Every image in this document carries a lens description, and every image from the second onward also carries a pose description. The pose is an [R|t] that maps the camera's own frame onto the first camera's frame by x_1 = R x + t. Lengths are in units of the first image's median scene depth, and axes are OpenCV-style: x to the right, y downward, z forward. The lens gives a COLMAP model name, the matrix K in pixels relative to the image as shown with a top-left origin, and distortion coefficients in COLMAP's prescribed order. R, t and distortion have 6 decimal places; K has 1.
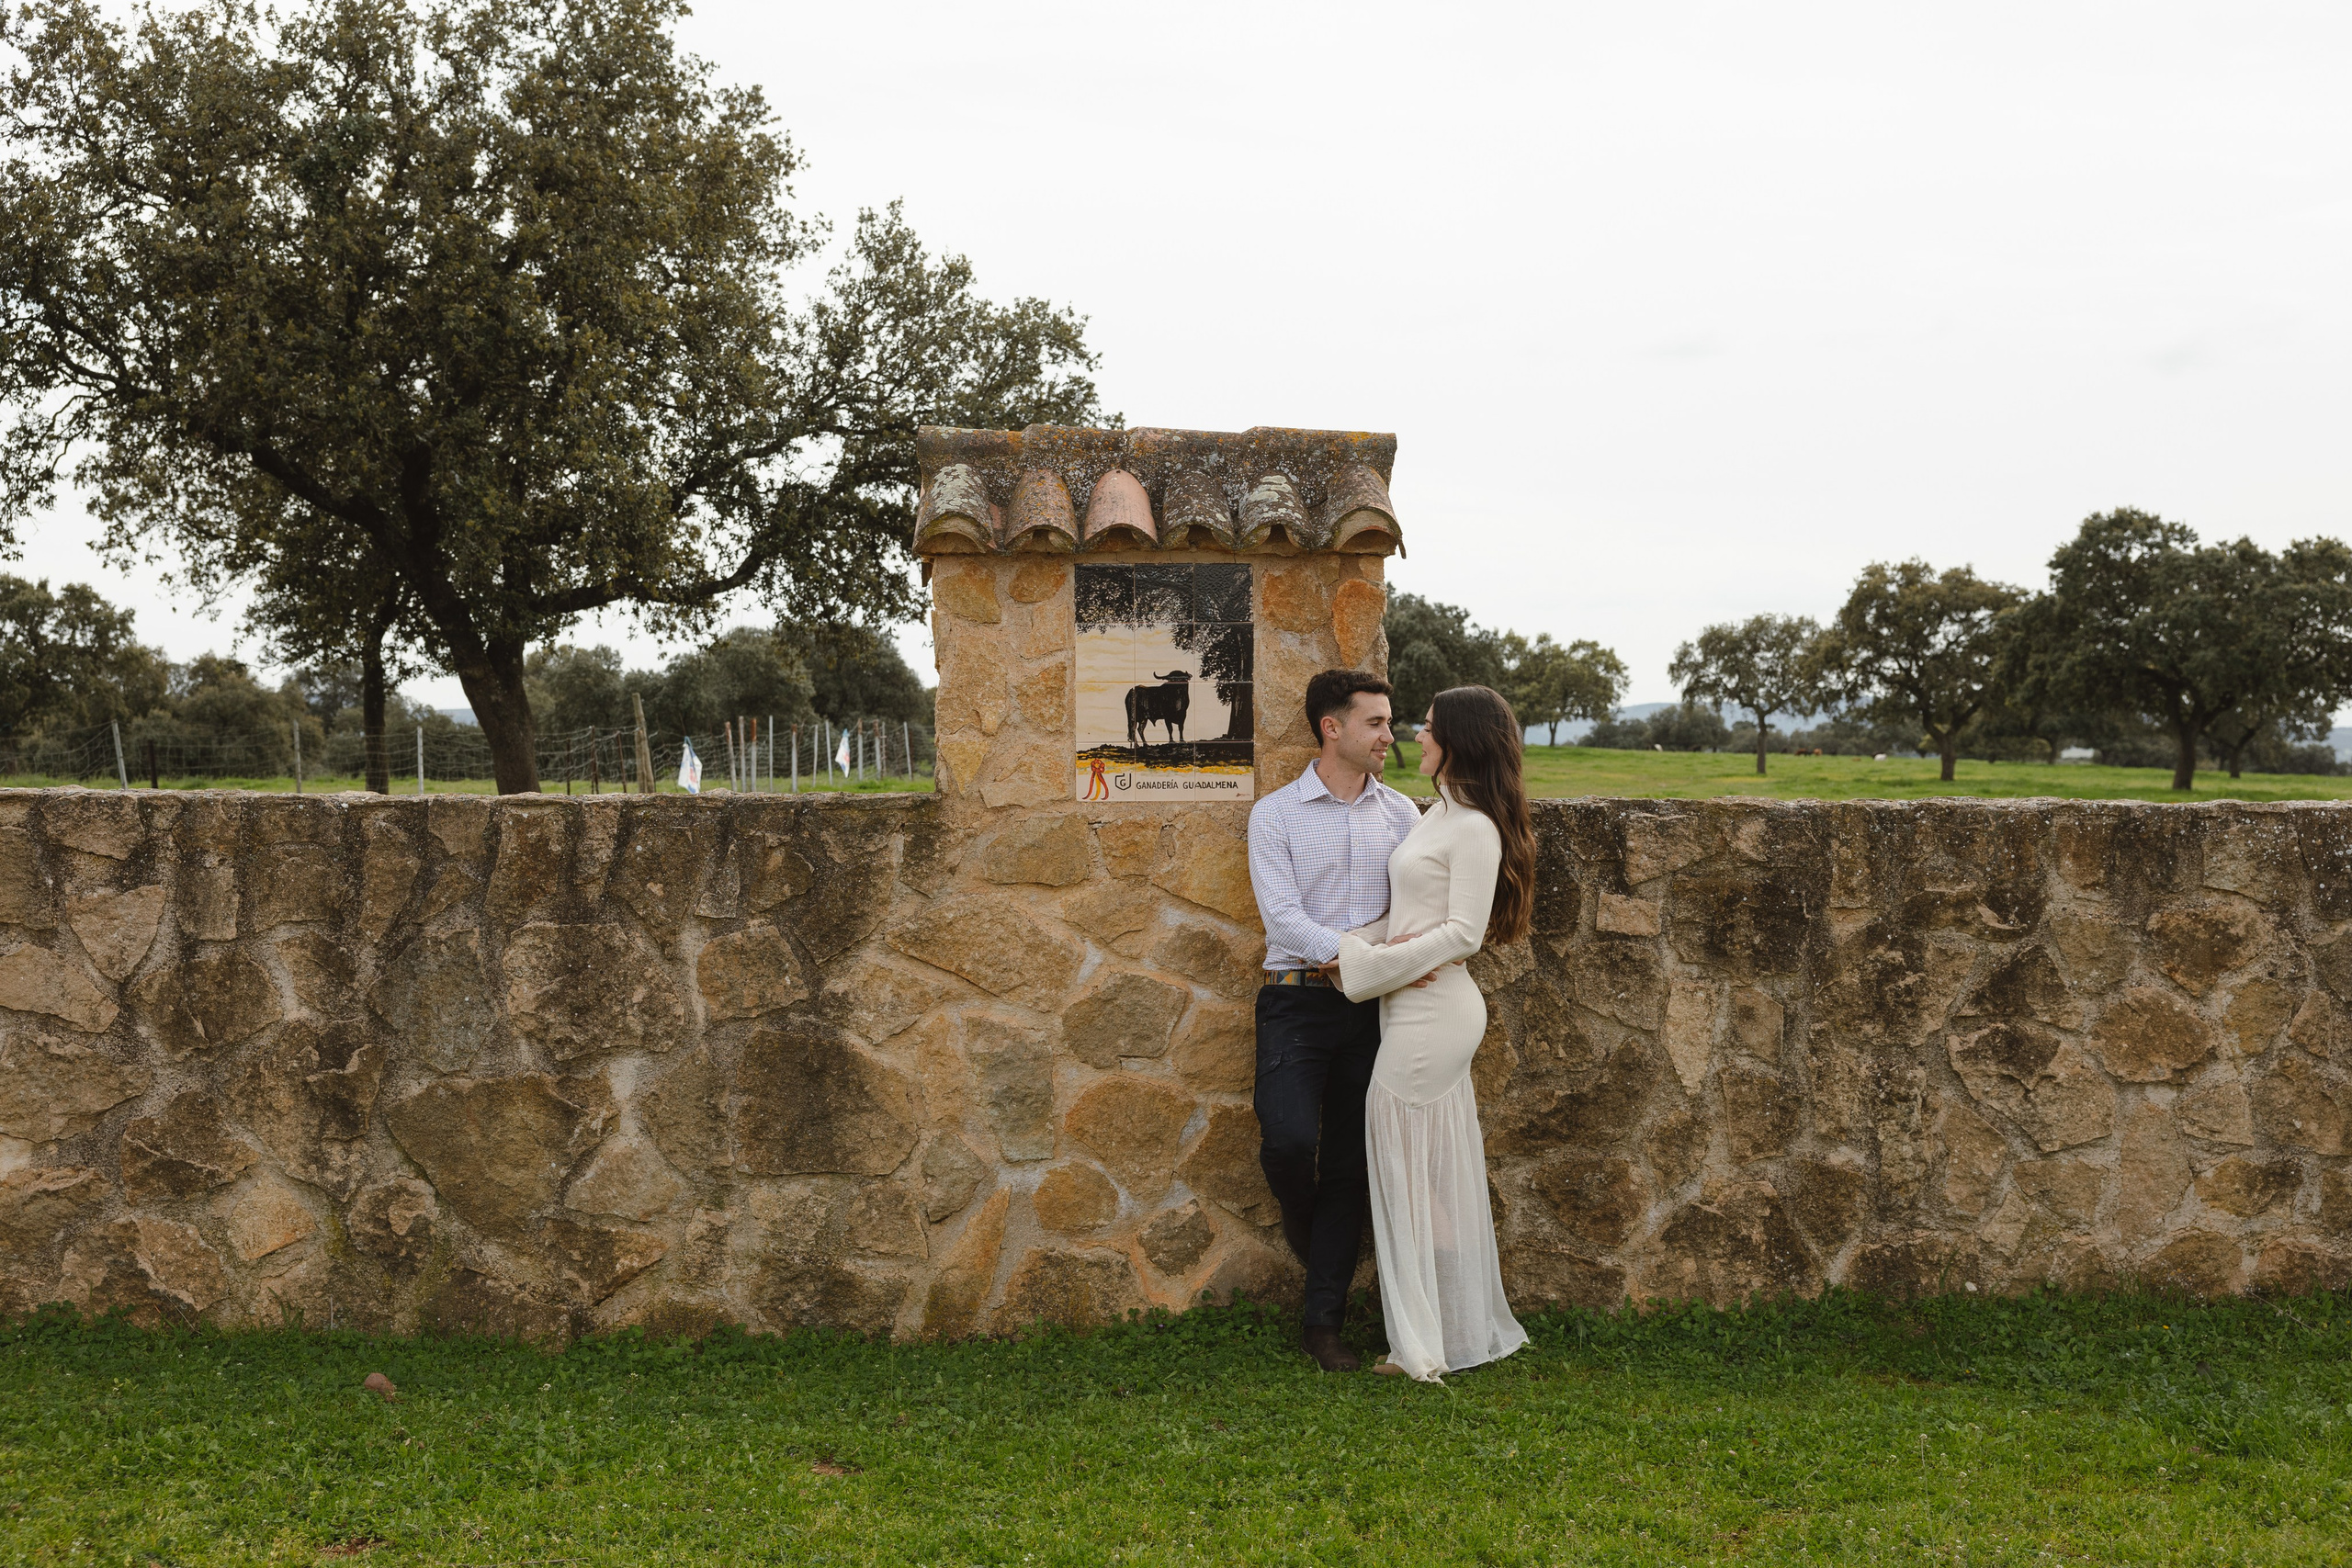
lens RADIAL K [[2809.4, 0, 1170.6], [0, 2809.4, 784.1], [0, 0, 1]] dist [-0.002177, 0.029392]
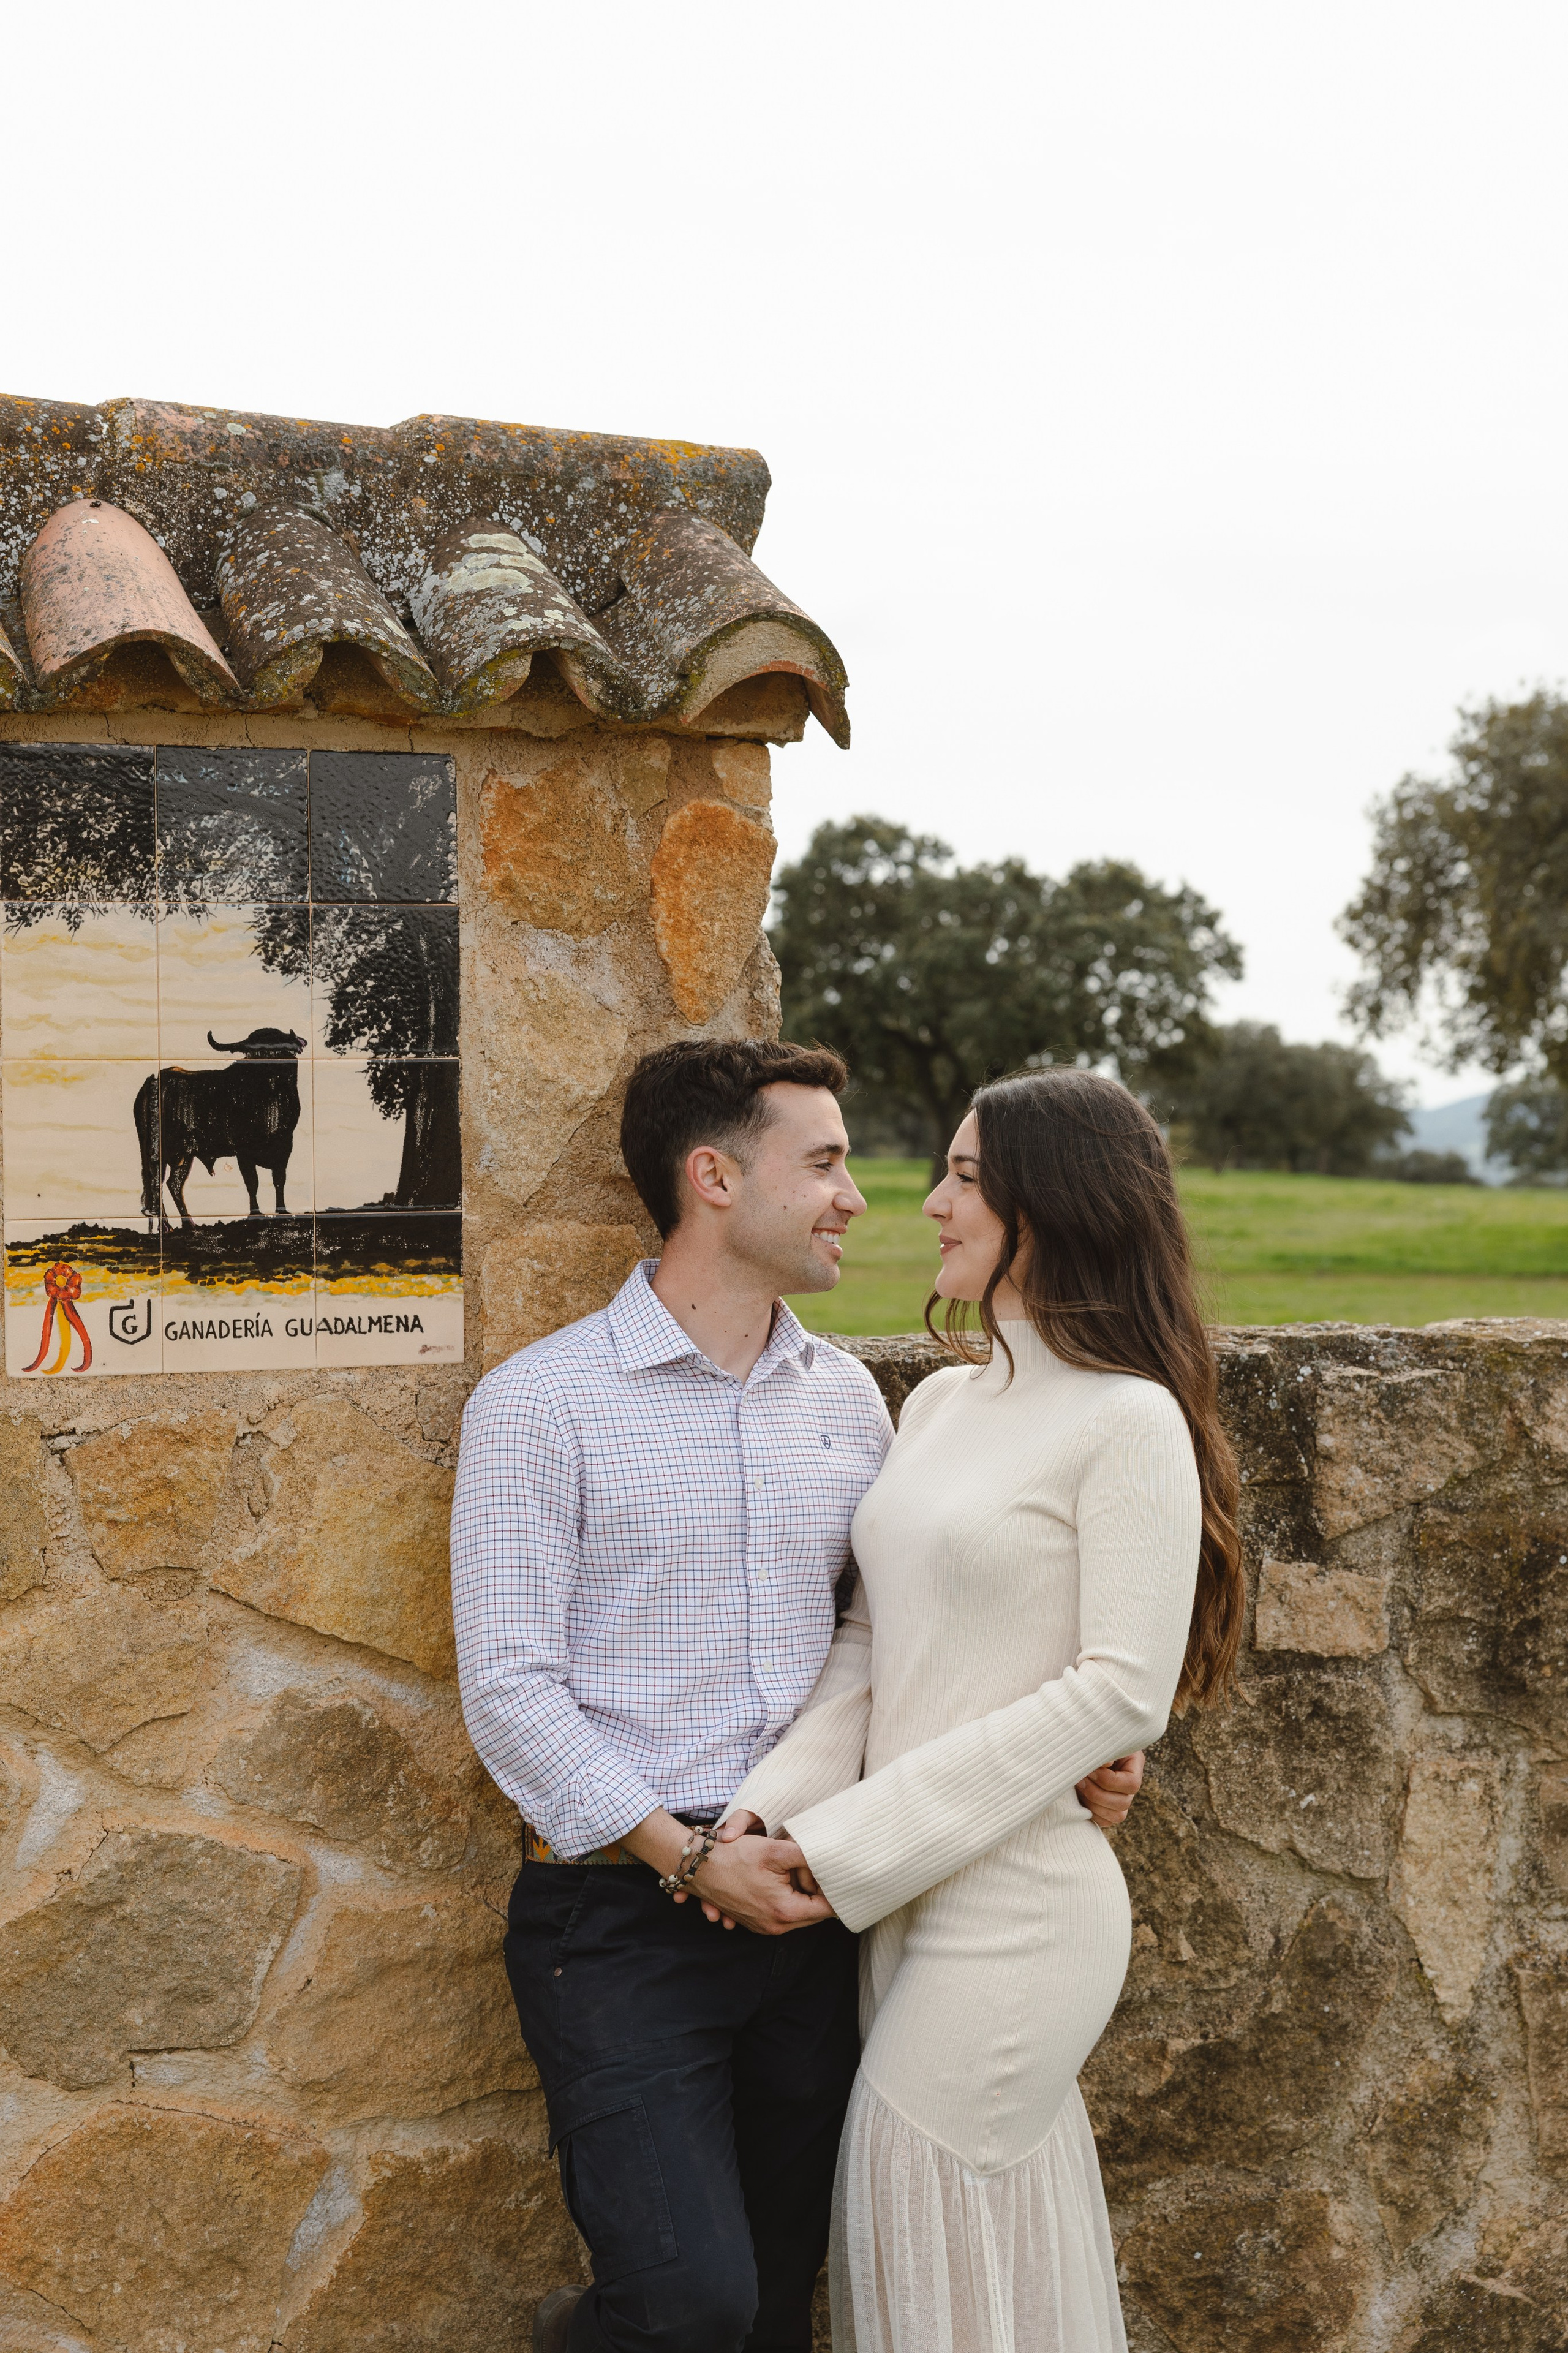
lens RADIAL K [[3840.1, 0, 781.3], [0, 3840.1, 1175.6], [0, 0, 1]] dist [0.021583, 0.038699]
pose [[0.946138, -0.010012, 0.323608, -0.100402], [0.010844, 0.999941, -0.000768, -0.019084], [-0.323581, 0.004236, 0.946191, 0.478874]]
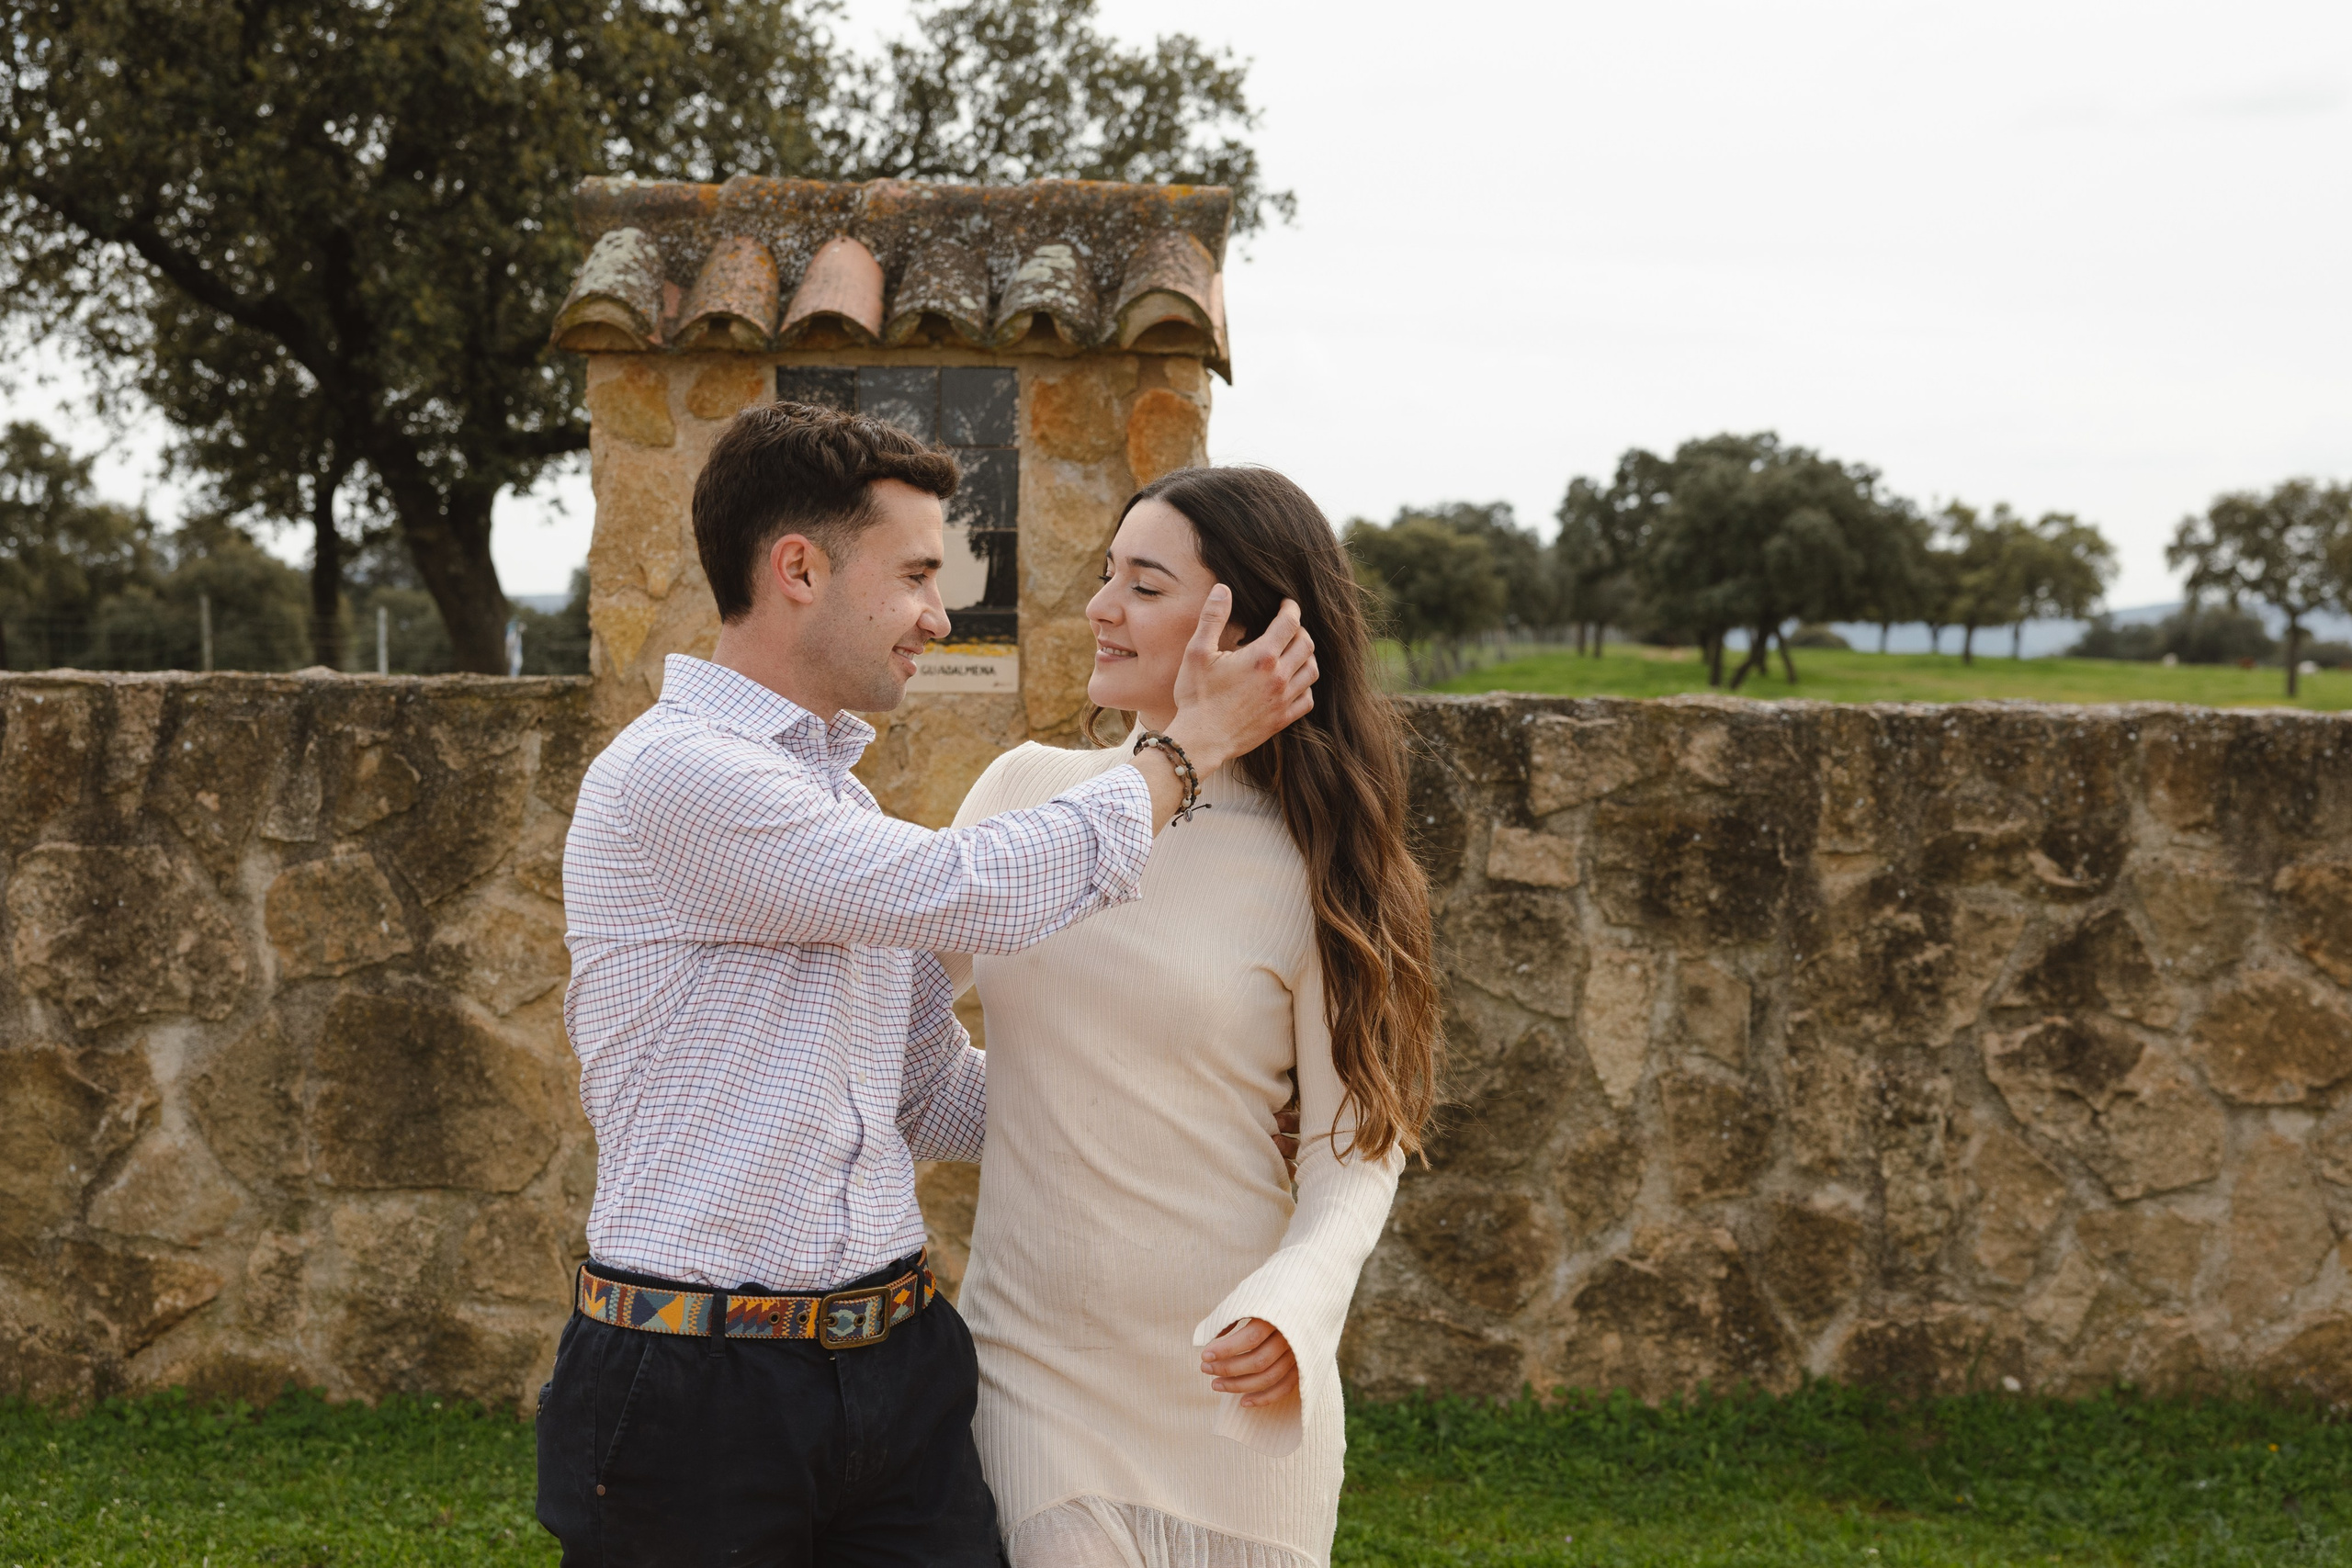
lens RADIAL K [[3782.9, 0, 1179.3], [0, 3782.9, 787.0], [0, 0, 1]] dist [0.020412, 0.020430]
pose [[0.996175, 0.014288, -0.086201, 0.155875], [-0.012338, 0.999657, 0.023116, 0.007192], [0.086502, -0.021964, 0.996010, 0.023451]]
